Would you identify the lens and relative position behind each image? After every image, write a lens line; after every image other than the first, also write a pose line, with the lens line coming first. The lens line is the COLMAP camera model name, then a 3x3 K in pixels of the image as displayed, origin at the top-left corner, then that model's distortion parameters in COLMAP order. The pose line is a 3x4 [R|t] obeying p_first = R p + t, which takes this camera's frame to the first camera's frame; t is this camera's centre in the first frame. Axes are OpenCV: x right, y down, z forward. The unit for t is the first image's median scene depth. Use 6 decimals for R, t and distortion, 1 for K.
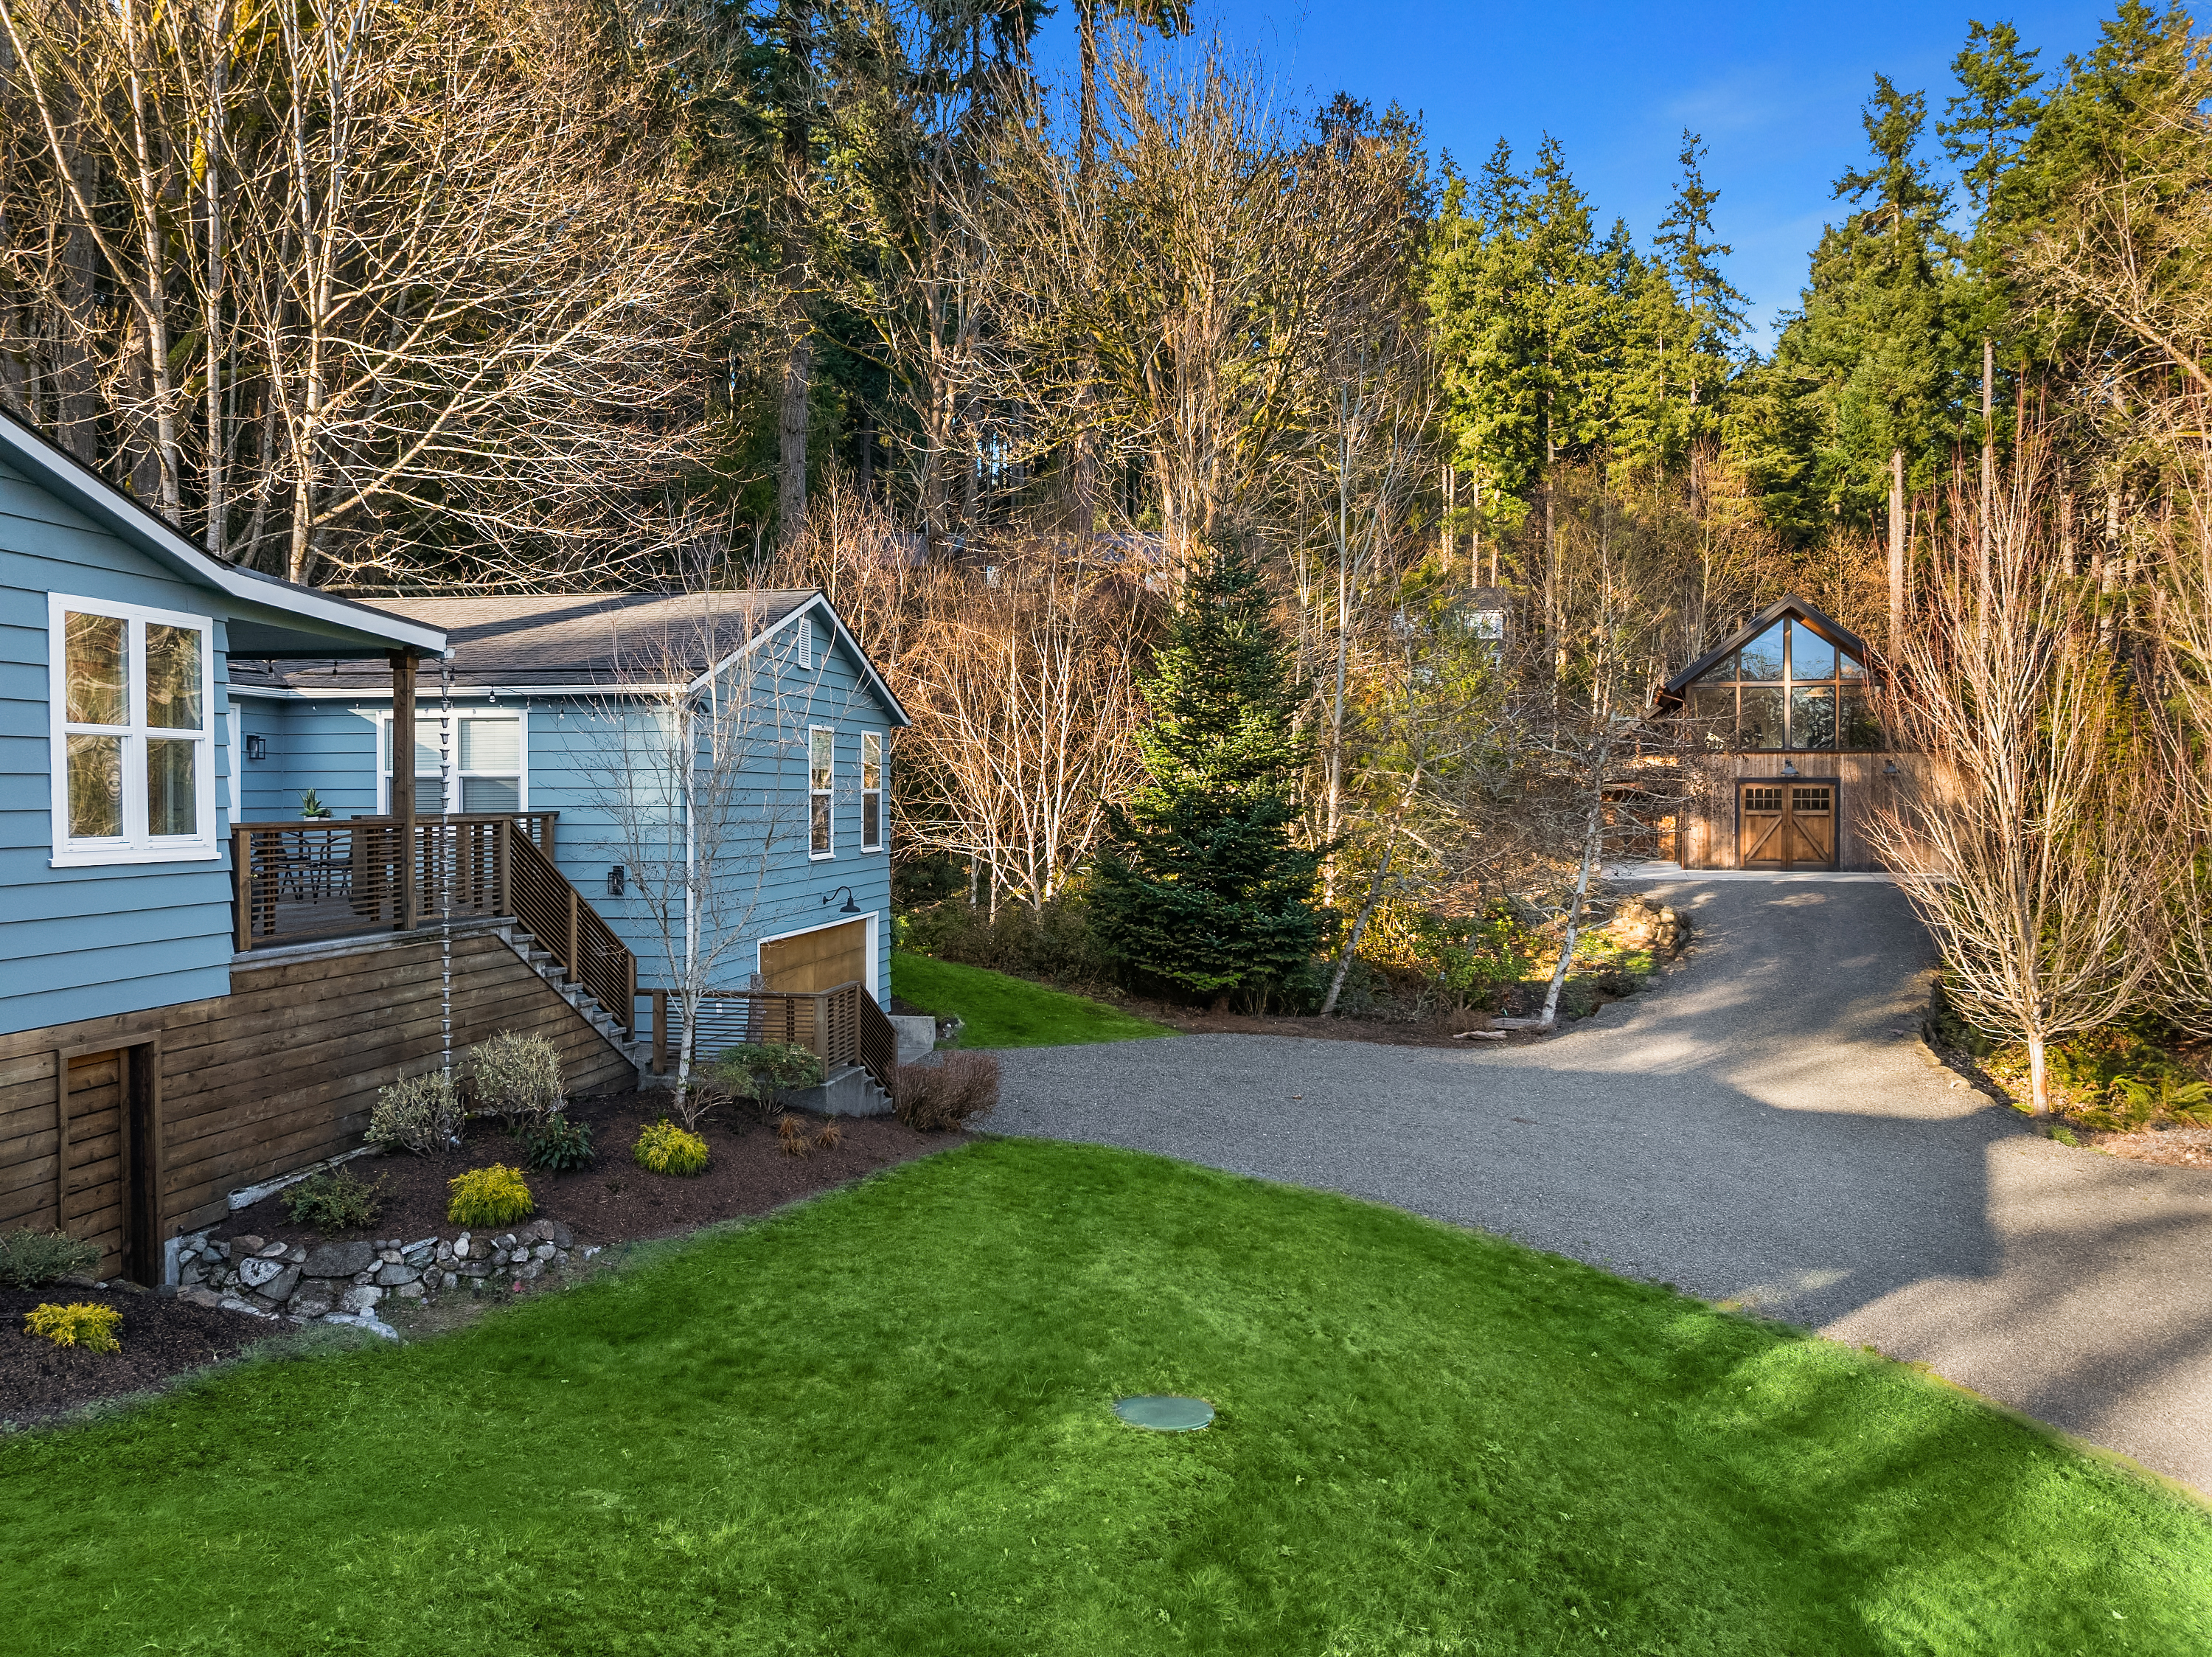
lens RADIAL K [[1571.9, 0, 1115.8], [0, 1571.9, 817.3], [0, 0, 1]] dist [-0.037348, 0.002434]
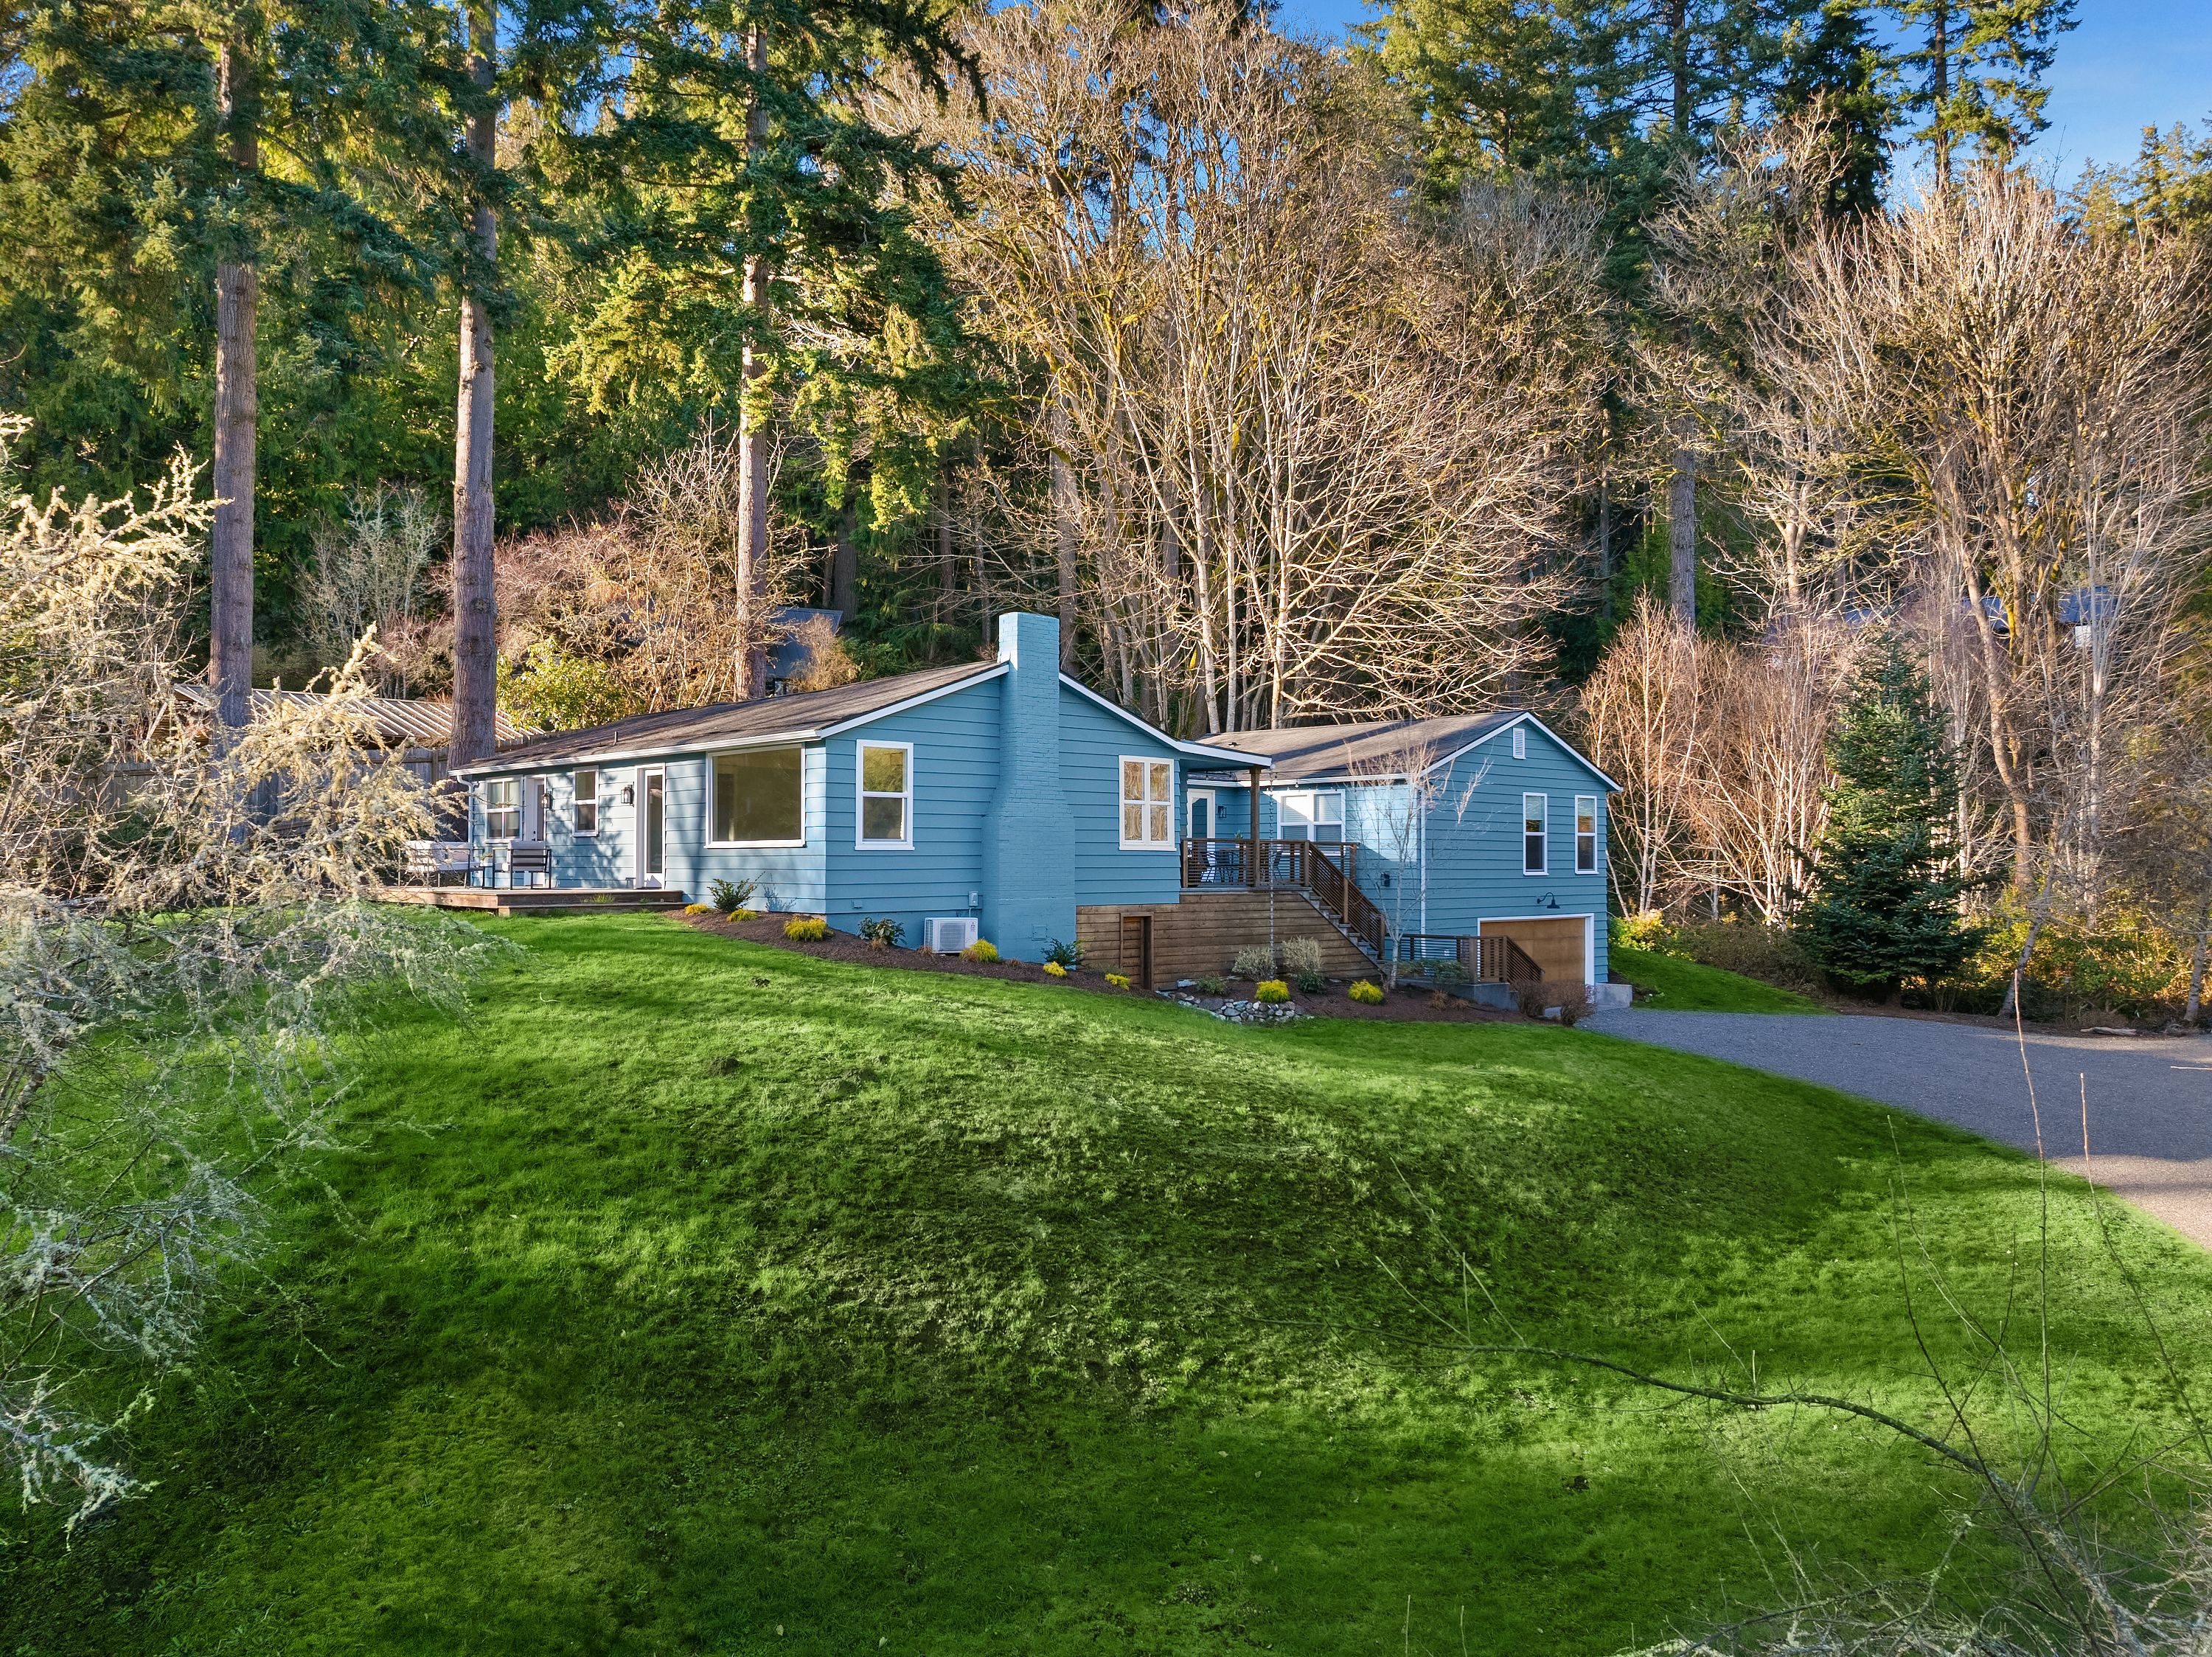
lens RADIAL K [[1571.9, 0, 1115.8], [0, 1571.9, 817.3], [0, 0, 1]] dist [-0.037348, 0.002434]
pose [[0.798132, -0.018214, -0.602208, 0.365185], [-0.009000, 0.999071, -0.042145, 0.032300], [0.602416, 0.039057, 0.797226, -0.457750]]
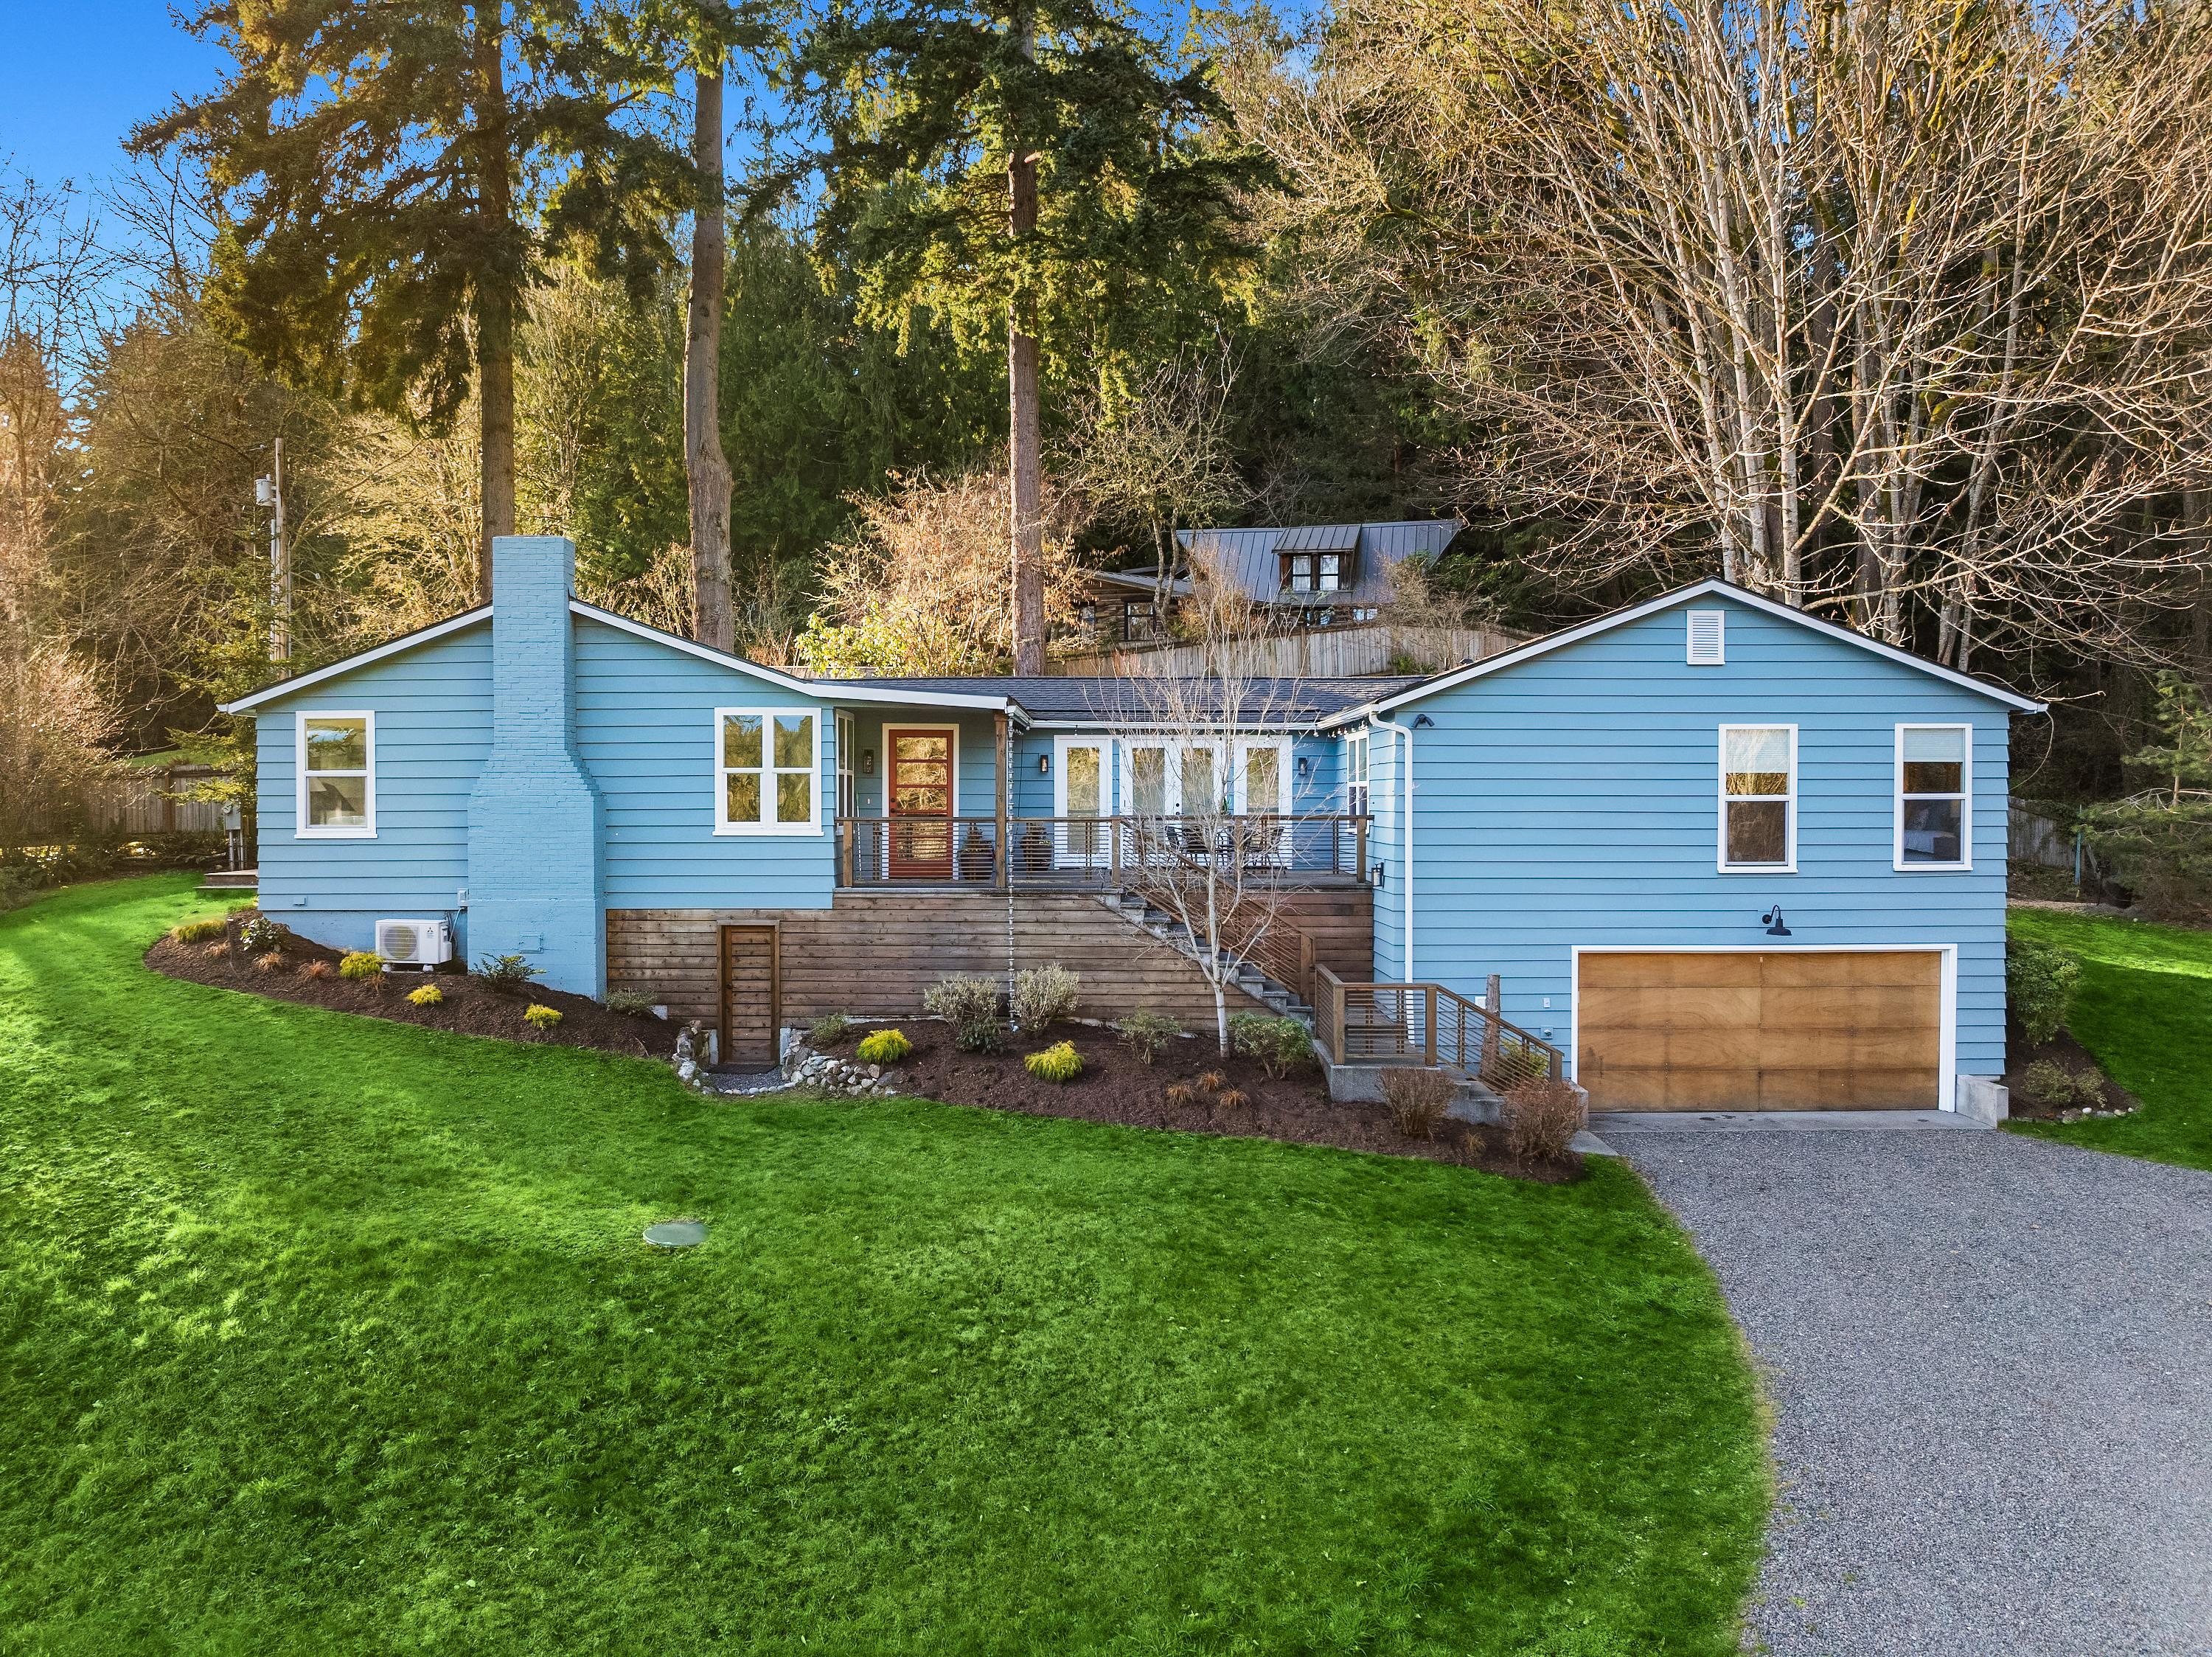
lens RADIAL K [[1571.9, 0, 1115.8], [0, 1571.9, 817.3], [0, 0, 1]] dist [-0.037348, 0.002434]
pose [[0.155729, 0.006534, -0.987778, 0.525566], [-0.013400, 0.999900, 0.004502, -0.003253], [0.987709, 0.012535, 0.155801, 0.409581]]
